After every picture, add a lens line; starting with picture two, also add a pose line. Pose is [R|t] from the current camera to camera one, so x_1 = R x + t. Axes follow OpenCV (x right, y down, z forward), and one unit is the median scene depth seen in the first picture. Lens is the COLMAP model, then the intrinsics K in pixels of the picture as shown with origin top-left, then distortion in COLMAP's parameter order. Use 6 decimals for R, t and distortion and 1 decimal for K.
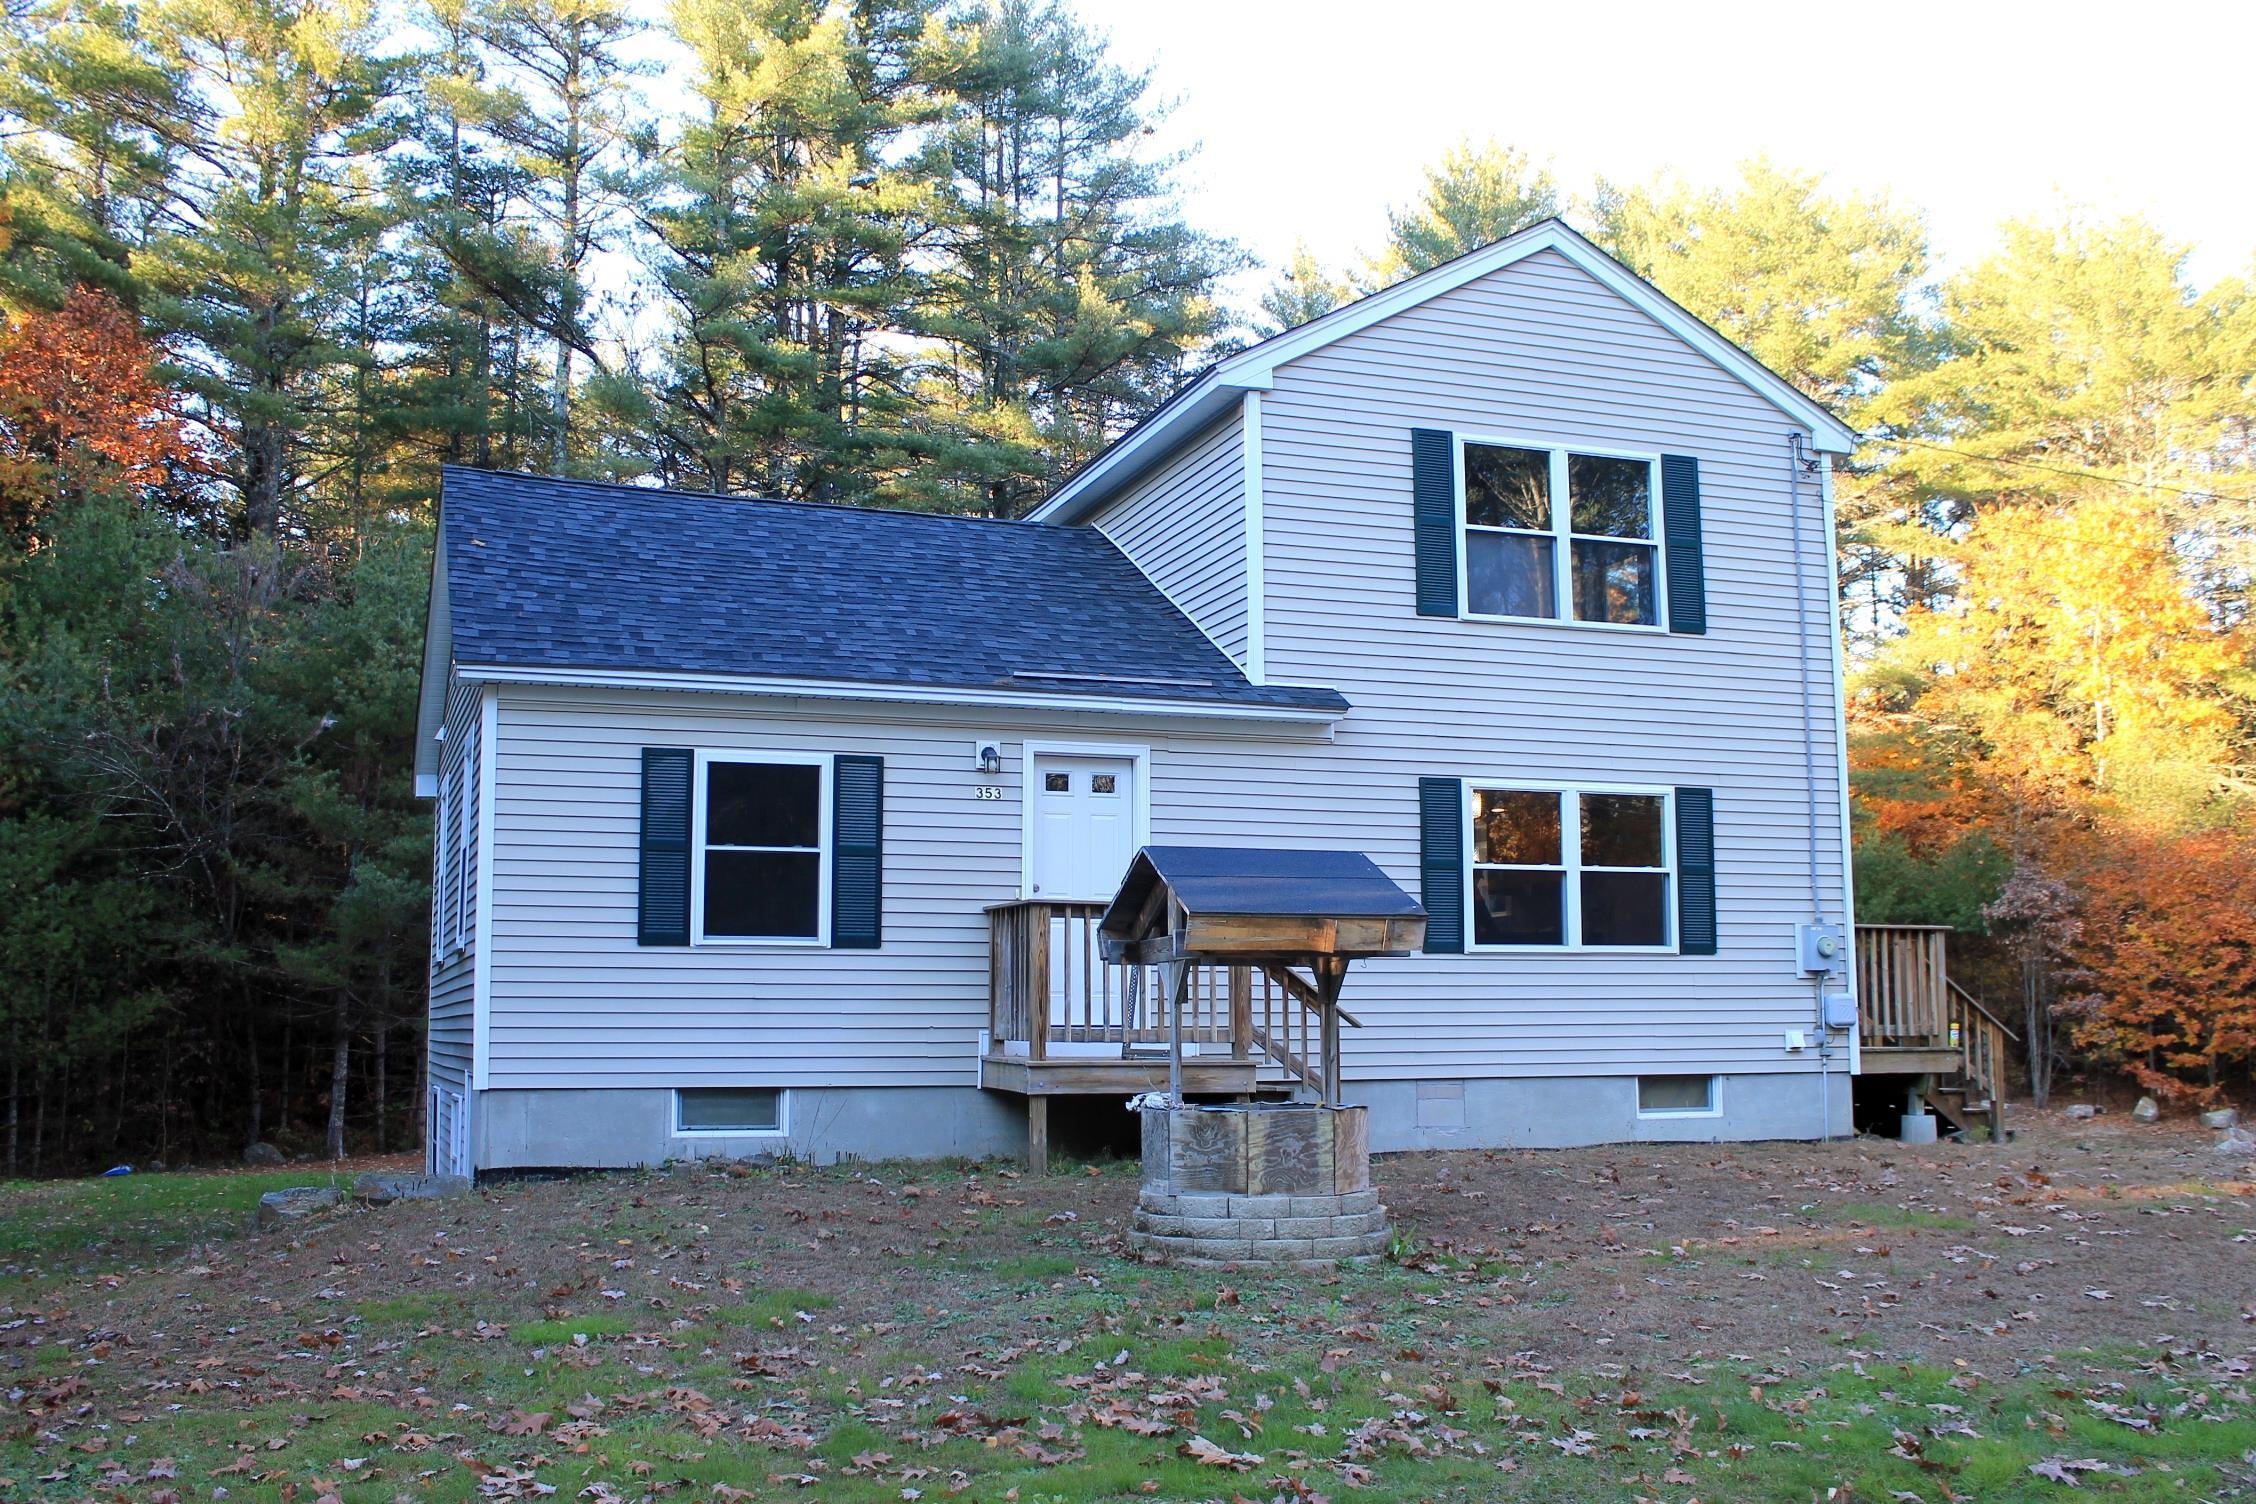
lens RADIAL K [[2154.1, 0, 1117.2], [0, 2154.1, 732.1], [0, 0, 1]] dist [-0.077570, 0.000000]
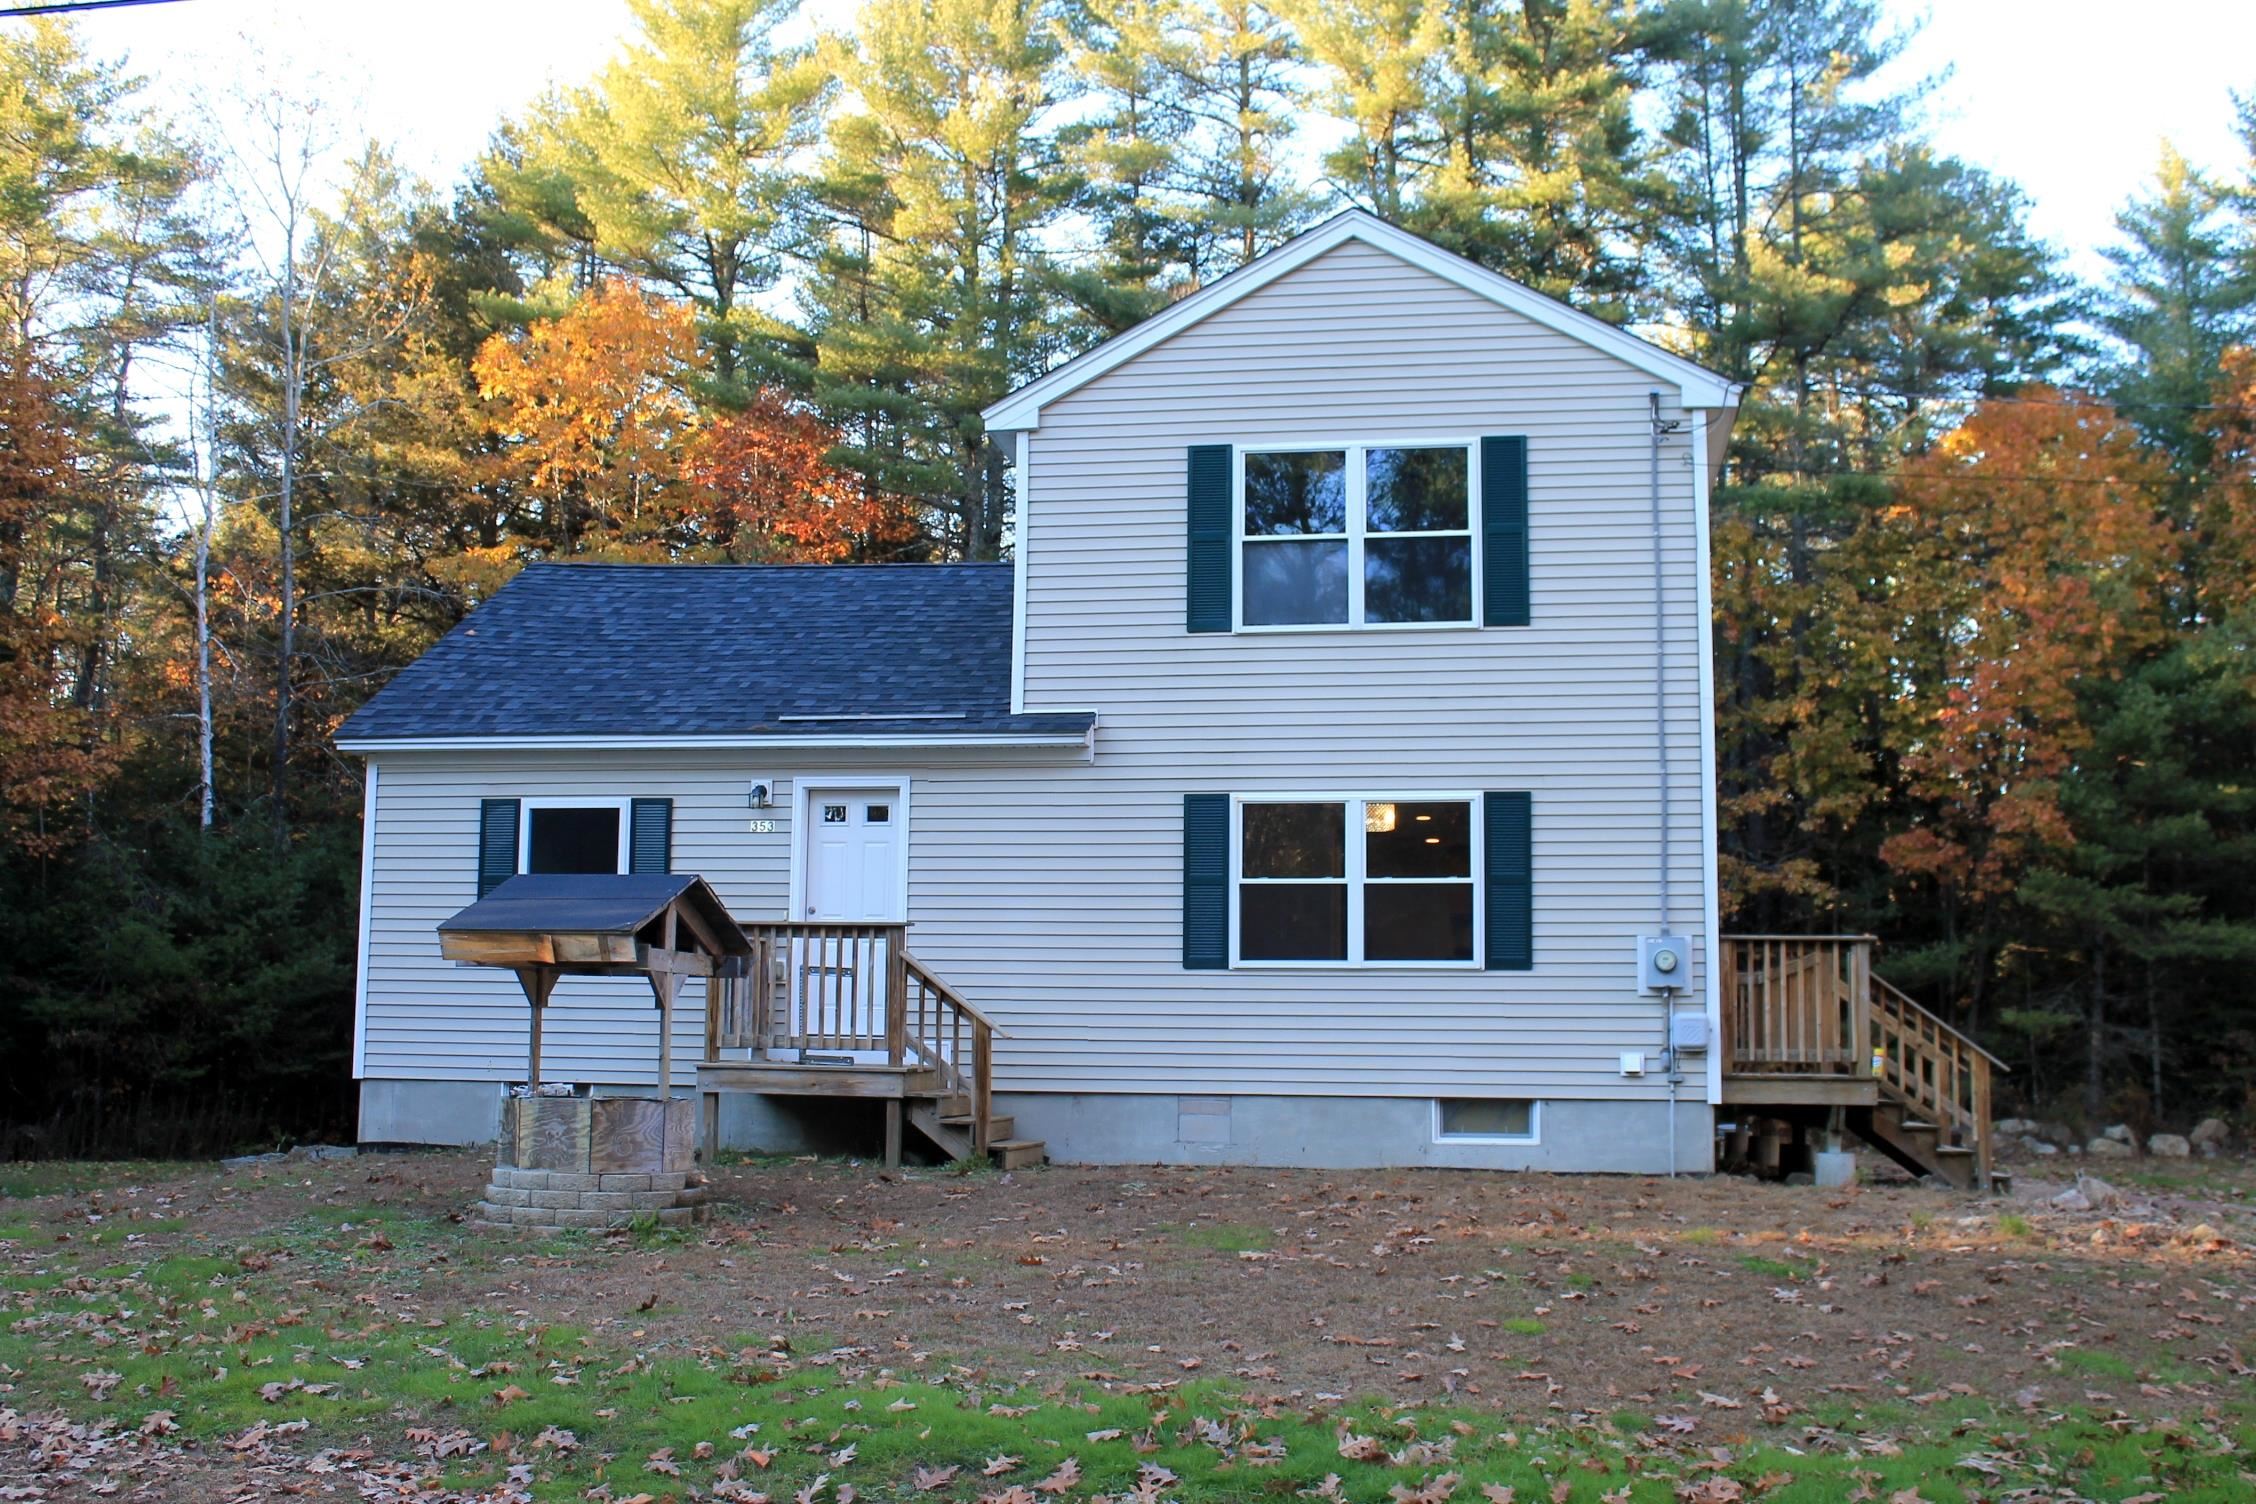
lens RADIAL K [[2313.9, 0, 1112.8], [0, 2313.9, 740.0], [0, 0, 1]] dist [-0.086773, 0.000000]
pose [[0.872099, -0.052734, -0.486479, 0.611325], [0.051426, 0.998548, -0.016052, 0.010892], [0.486619, -0.011019, 0.873545, 0.037493]]
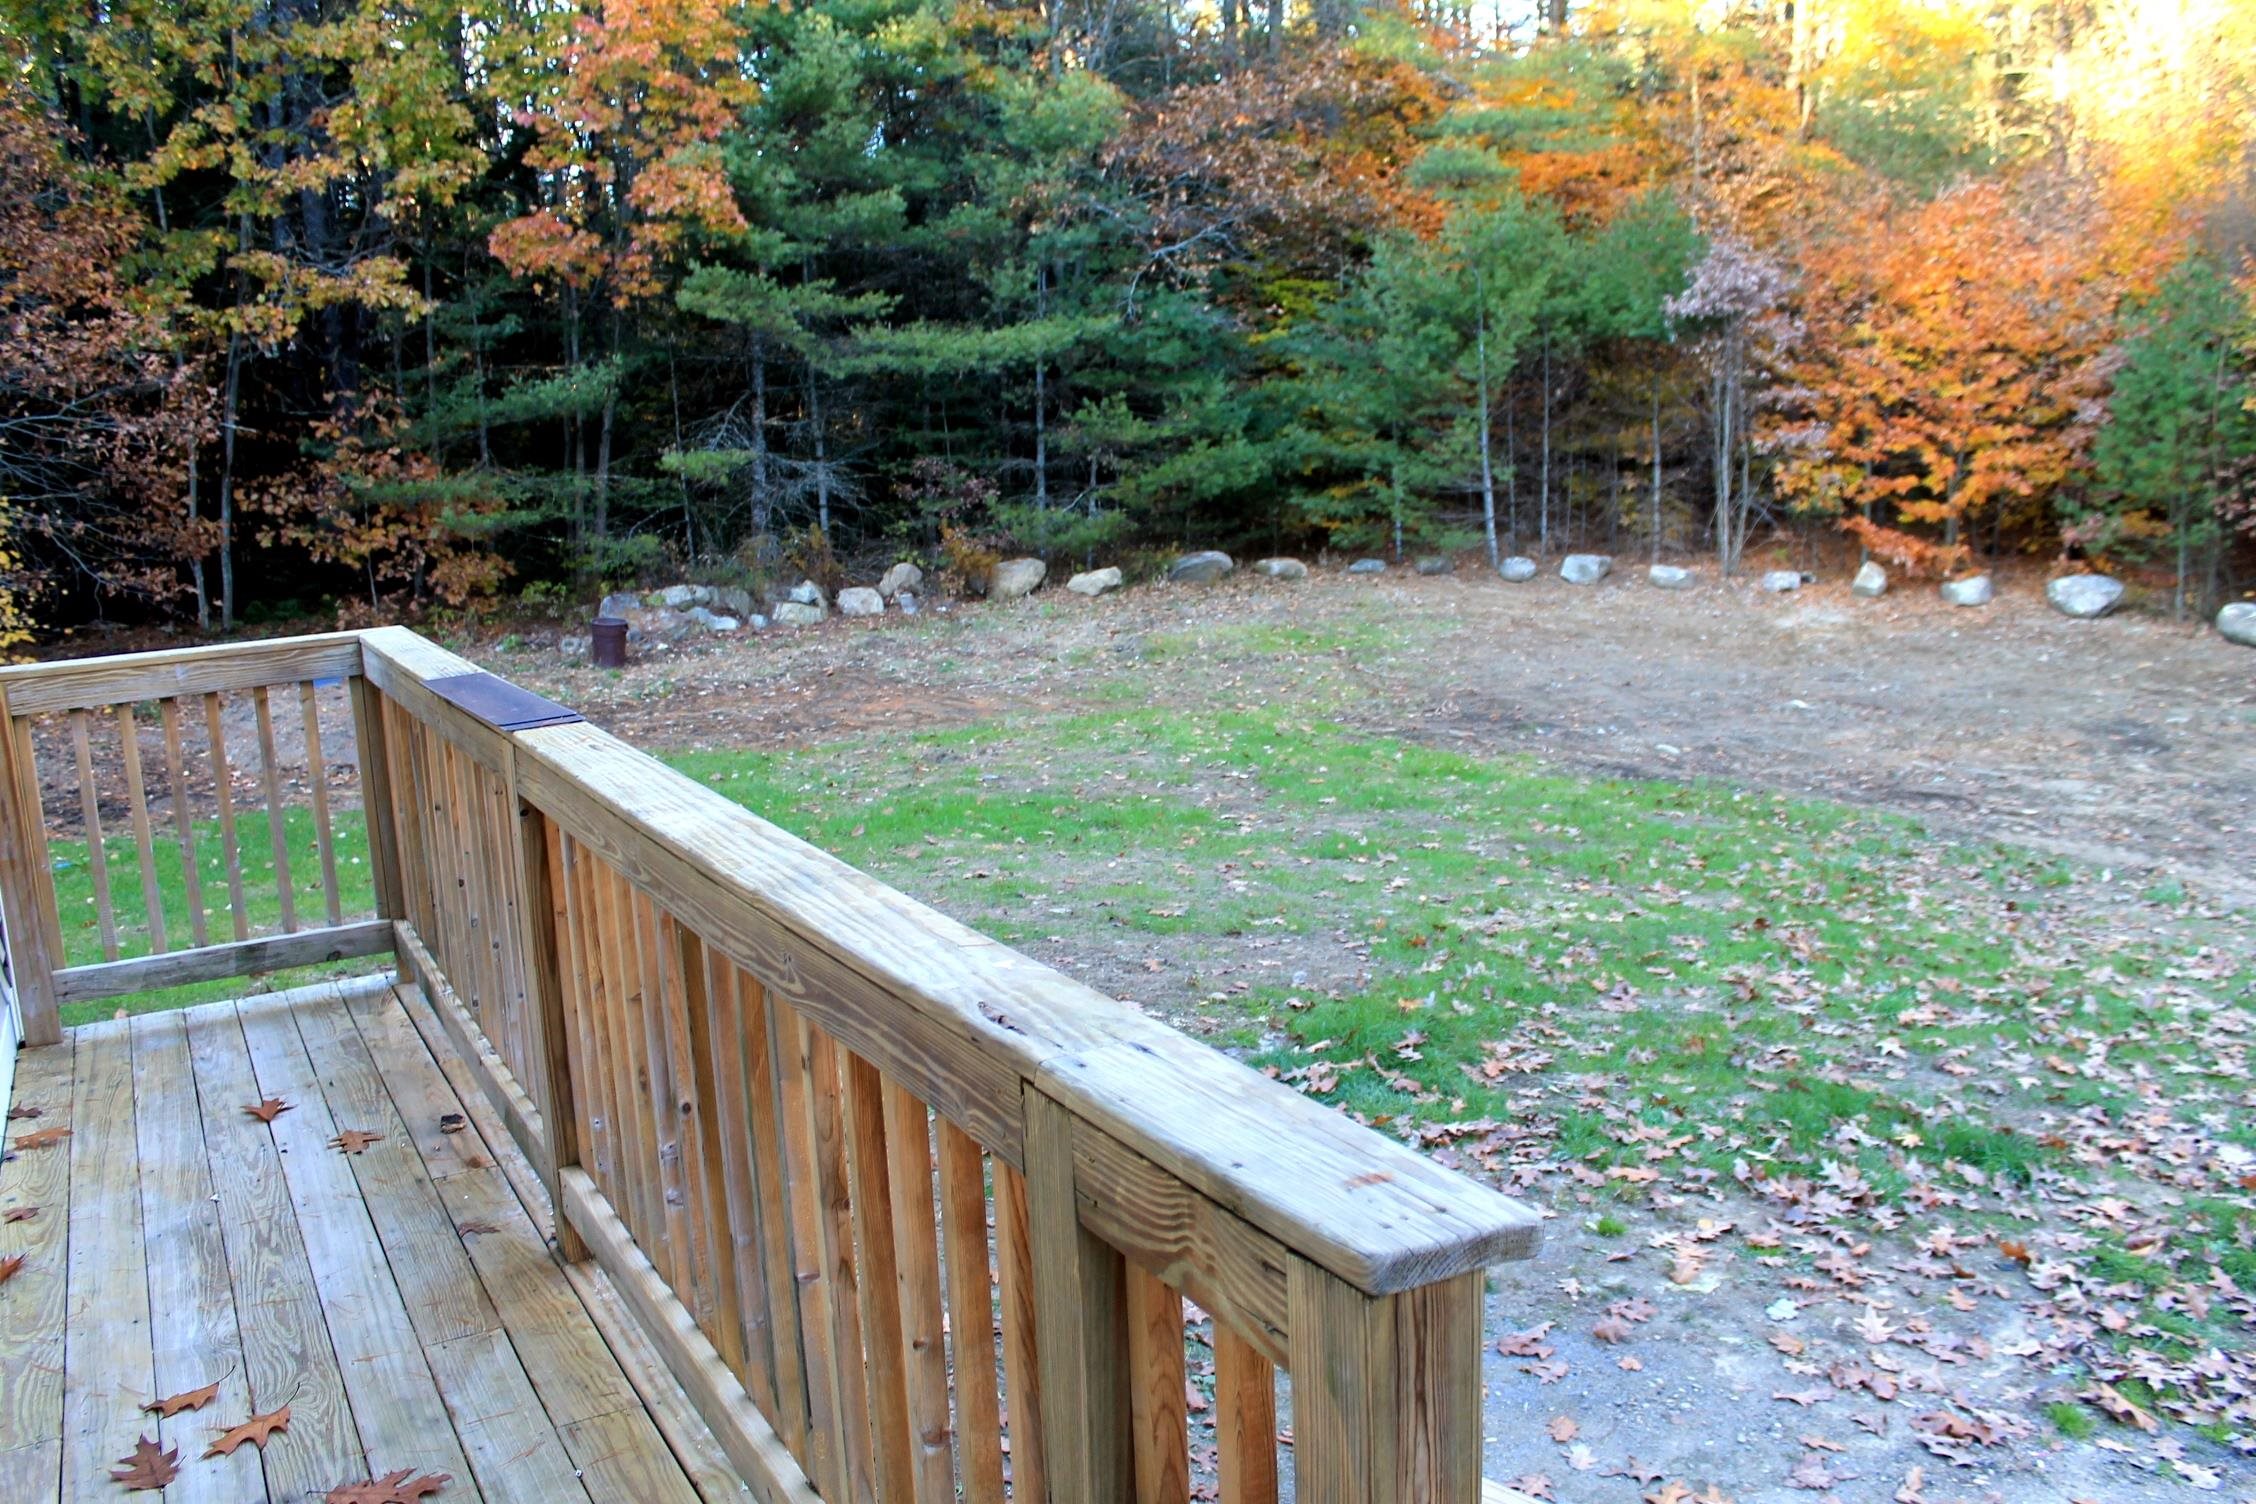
lens RADIAL K [[1913.9, 0, 1140.9], [0, 1913.9, 748.7], [0, 0, 1]] dist [-0.161663, 0.145692]
pose [[0.985884, -0.072731, 0.150811, 0.359512], [0.022869, 0.950777, 0.309031, 0.074586], [-0.165863, -0.301220, 0.939019, 1.098950]]
